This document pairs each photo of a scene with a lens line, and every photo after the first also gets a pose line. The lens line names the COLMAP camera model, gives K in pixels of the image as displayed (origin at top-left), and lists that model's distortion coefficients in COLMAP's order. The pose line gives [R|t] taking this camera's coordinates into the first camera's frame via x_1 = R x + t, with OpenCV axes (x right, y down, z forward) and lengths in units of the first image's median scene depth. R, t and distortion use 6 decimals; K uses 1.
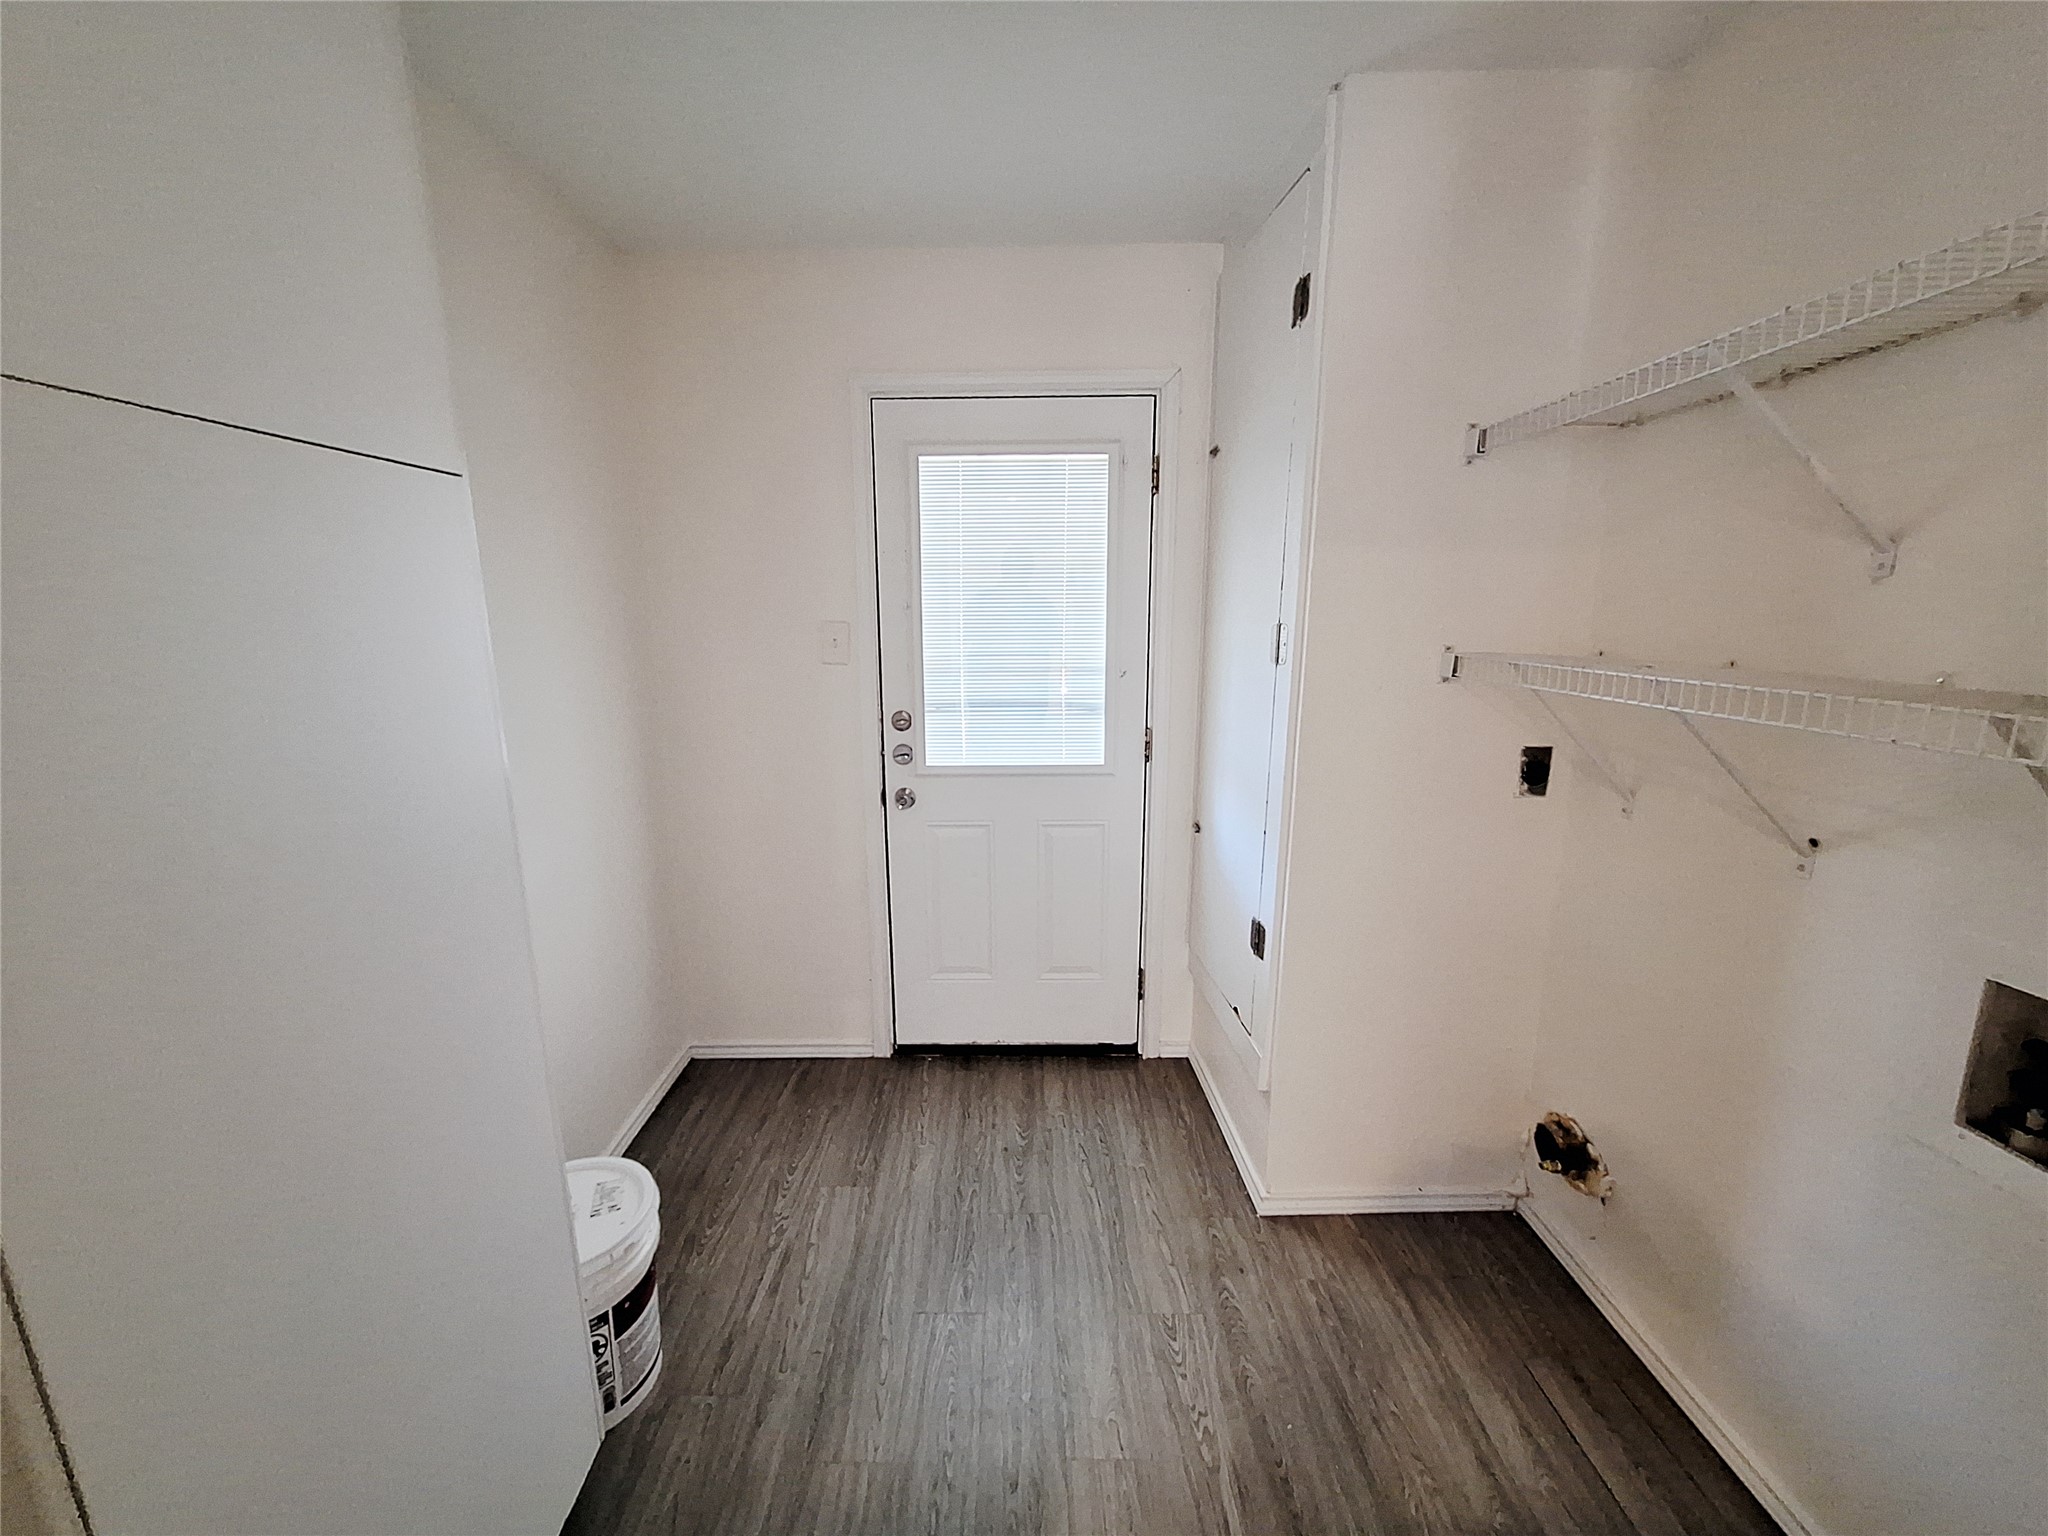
lens RADIAL K [[805.6, 0, 1021.9], [0, 805.6, 786.9], [0, 0, 1]] dist [-0.005582, 0.001899]
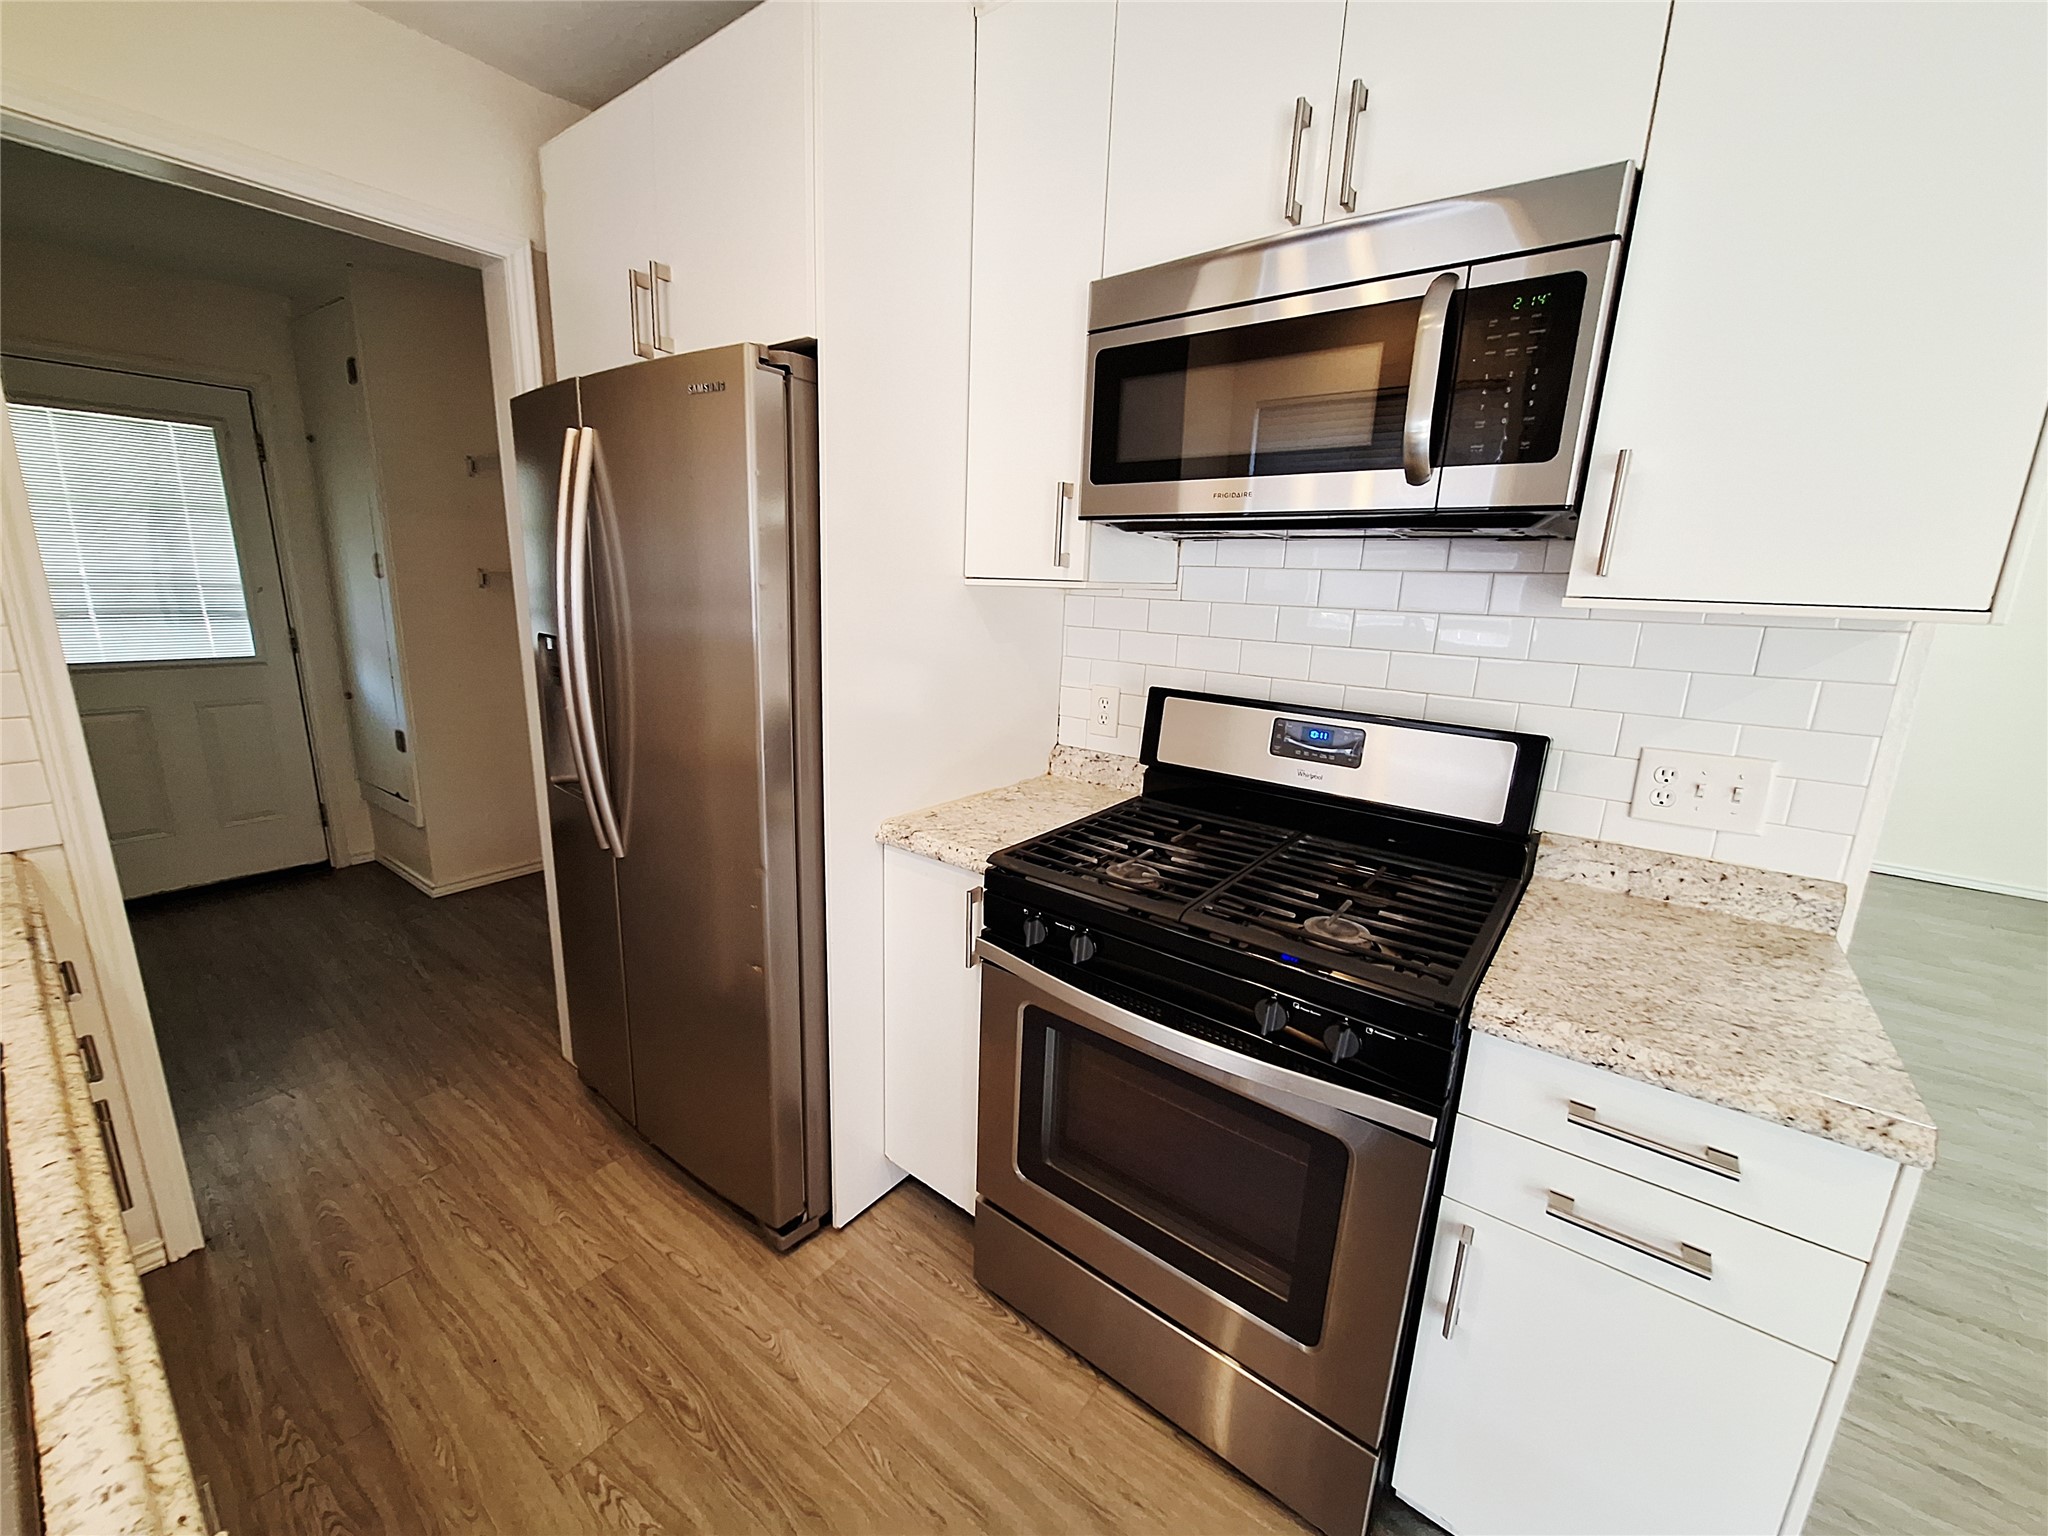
lens RADIAL K [[805.6, 0, 1002.2], [0, 805.6, 766.6], [0, 0, 1]] dist [-0.005582, 0.001899]
pose [[0.638272, -0.153301, 0.754392, -0.147684], [0.129832, 0.987370, 0.090797, 0.201413], [-0.758783, 0.039991, 0.650114, -0.851465]]
